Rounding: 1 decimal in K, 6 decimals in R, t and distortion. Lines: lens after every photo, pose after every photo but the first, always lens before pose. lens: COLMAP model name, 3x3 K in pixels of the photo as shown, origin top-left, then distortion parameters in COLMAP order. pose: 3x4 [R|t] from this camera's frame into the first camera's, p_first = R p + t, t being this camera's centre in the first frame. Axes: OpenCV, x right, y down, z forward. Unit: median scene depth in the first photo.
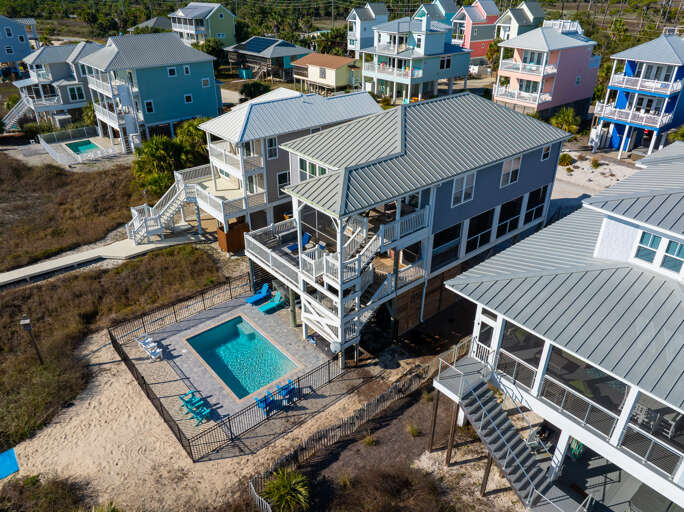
lens RADIAL K [[495.1, 0, 342.0], [0, 495.1, 256.0], [0, 0, 1]] dist [-0.061749, 0.034909]
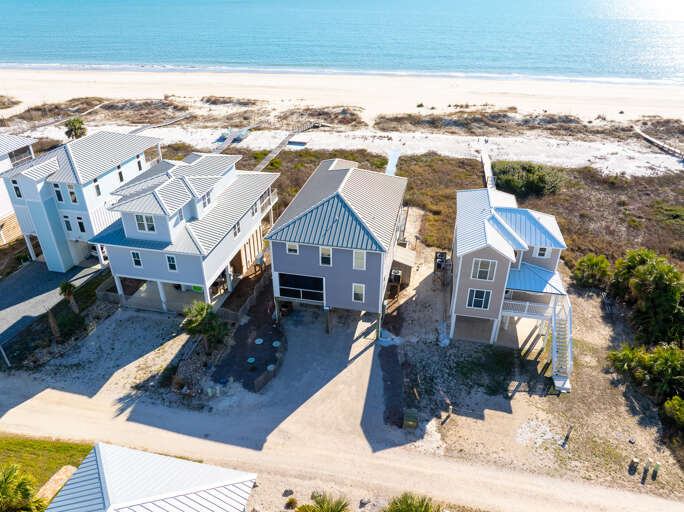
lens RADIAL K [[479.1, 0, 342.0], [0, 479.1, 256.0], [0, 0, 1]] dist [-0.041736, 0.001275]
pose [[-0.785343, 0.305410, -0.538481, 0.526873], [-0.307798, 0.562062, 0.767690, -0.648937], [0.537119, 0.768643, -0.347407, 0.832498]]
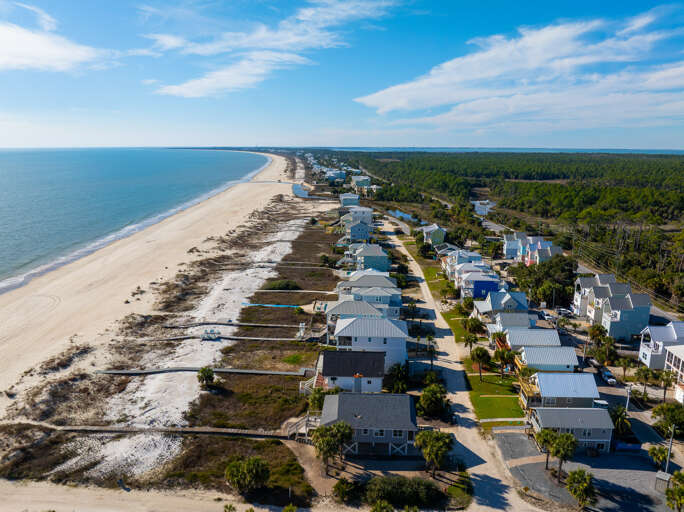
lens RADIAL K [[495.1, 0, 342.0], [0, 495.1, 256.0], [0, 0, 1]] dist [-0.061749, 0.034909]
pose [[0.722397, 0.153213, -0.674291, 1.846861], [-0.340783, 0.927381, -0.154374, 0.232000], [0.601673, 0.341306, 0.722149, -1.678673]]
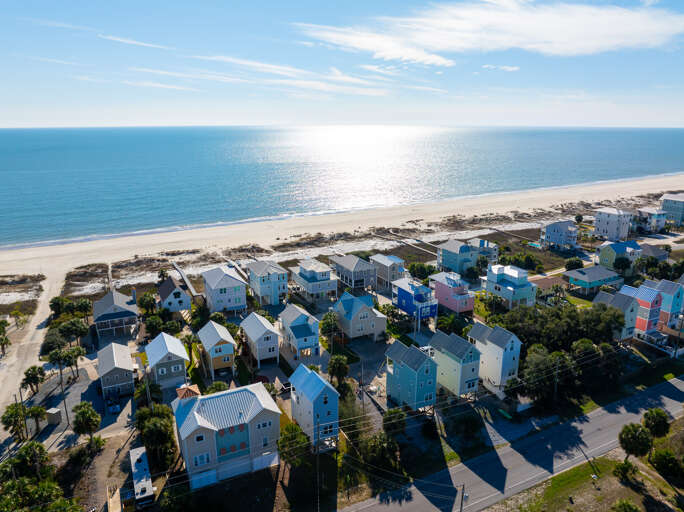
lens RADIAL K [[490.7, 0, 342.0], [0, 490.7, 256.0], [0, 0, 1]] dist [-0.036440, 0.000410]
pose [[-0.237299, 0.254094, -0.937617, 2.813441], [-0.475370, 0.811354, 0.340187, -1.107082], [0.847179, 0.526441, -0.071745, 0.636344]]
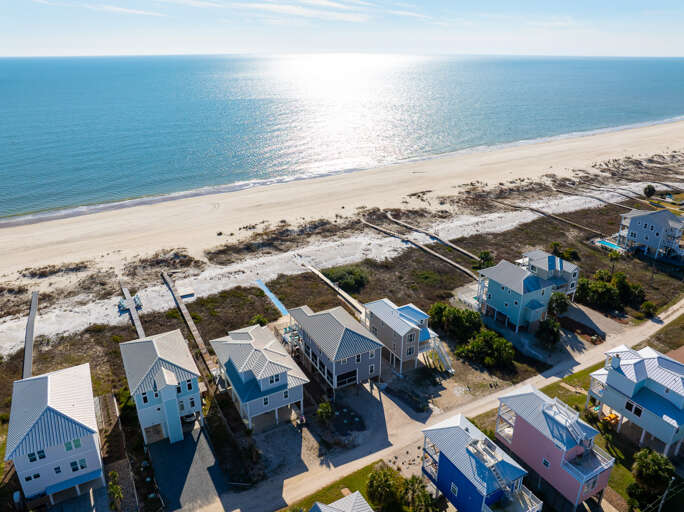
lens RADIAL K [[490.7, 0, 342.0], [0, 490.7, 256.0], [0, 0, 1]] dist [-0.036440, 0.000410]
pose [[-0.197773, 0.379026, -0.904005, 1.366163], [-0.480387, 0.766410, 0.426432, -0.949599], [0.854467, 0.518609, 0.030504, 0.360645]]
